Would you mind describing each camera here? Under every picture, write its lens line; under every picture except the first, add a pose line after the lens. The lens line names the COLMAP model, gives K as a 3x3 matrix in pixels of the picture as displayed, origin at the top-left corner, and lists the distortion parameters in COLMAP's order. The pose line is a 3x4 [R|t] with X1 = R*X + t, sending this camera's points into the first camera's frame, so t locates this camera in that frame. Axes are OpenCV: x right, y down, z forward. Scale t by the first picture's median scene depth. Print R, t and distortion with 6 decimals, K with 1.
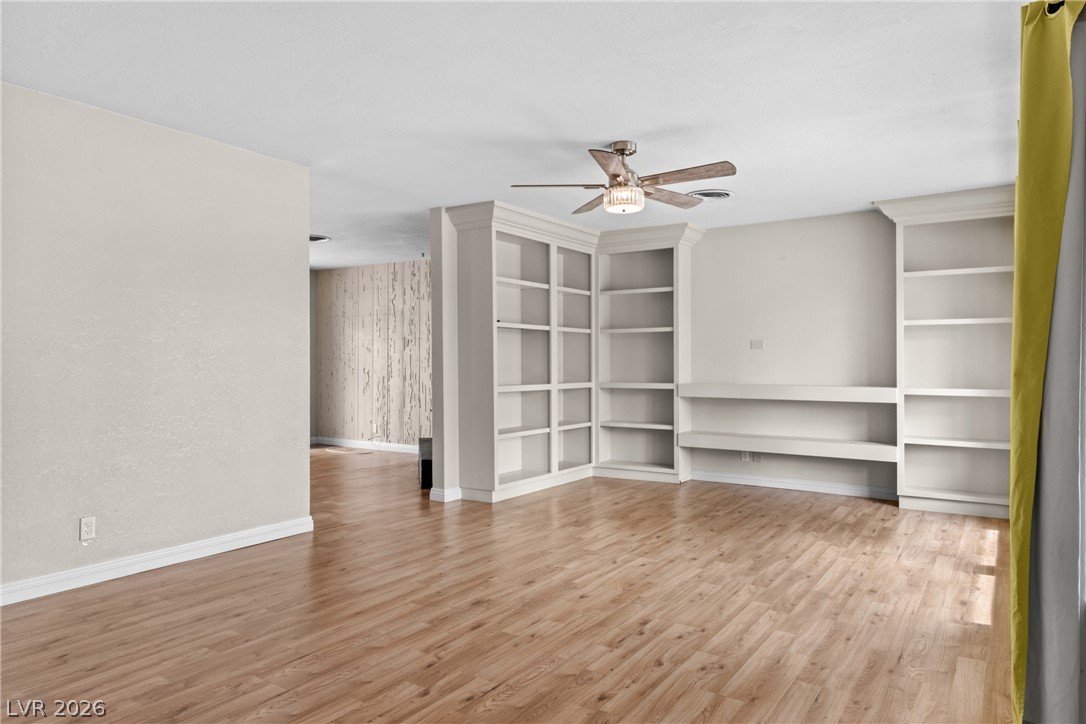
lens RADIAL K [[700.3, 0, 543.2], [0, 700.3, 363.8], [0, 0, 1]] dist [-0.000288, 0.000450]
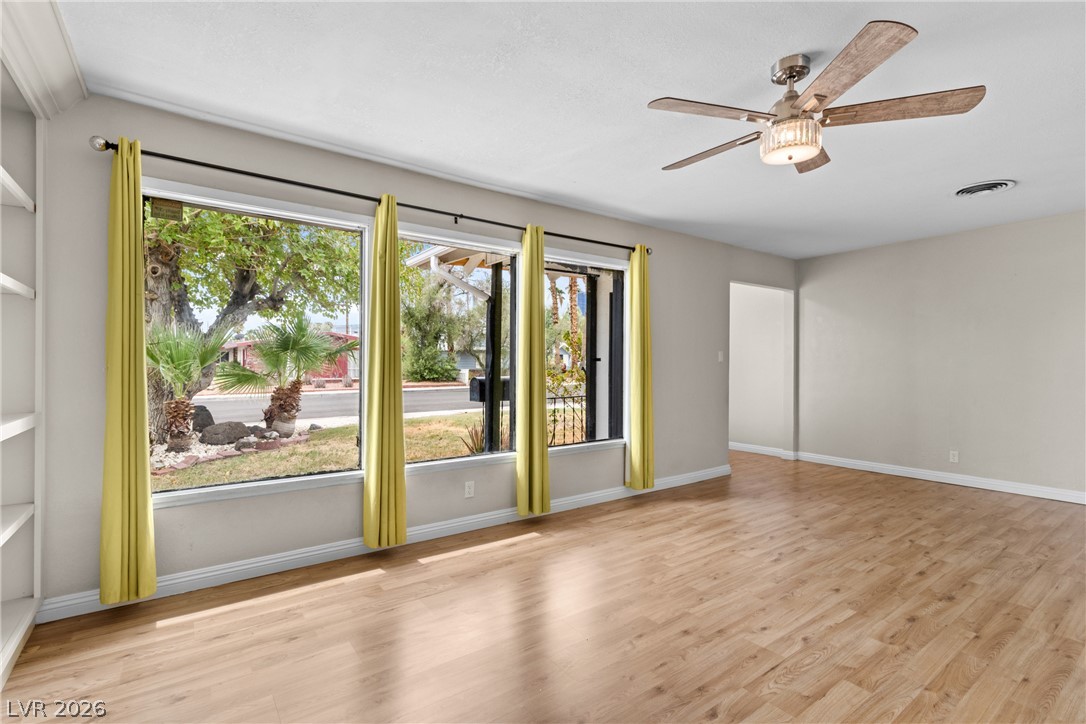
lens RADIAL K [[504.3, 0, 543.4], [0, 504.3, 363.5], [0, 0, 1]] dist [0.000716, -0.001071]
pose [[-0.937769, -0.000457, 0.347259, 0.230097], [-0.000011, 0.999999, 0.001287, -0.007965], [-0.347259, 0.001203, -0.937768, 2.078433]]
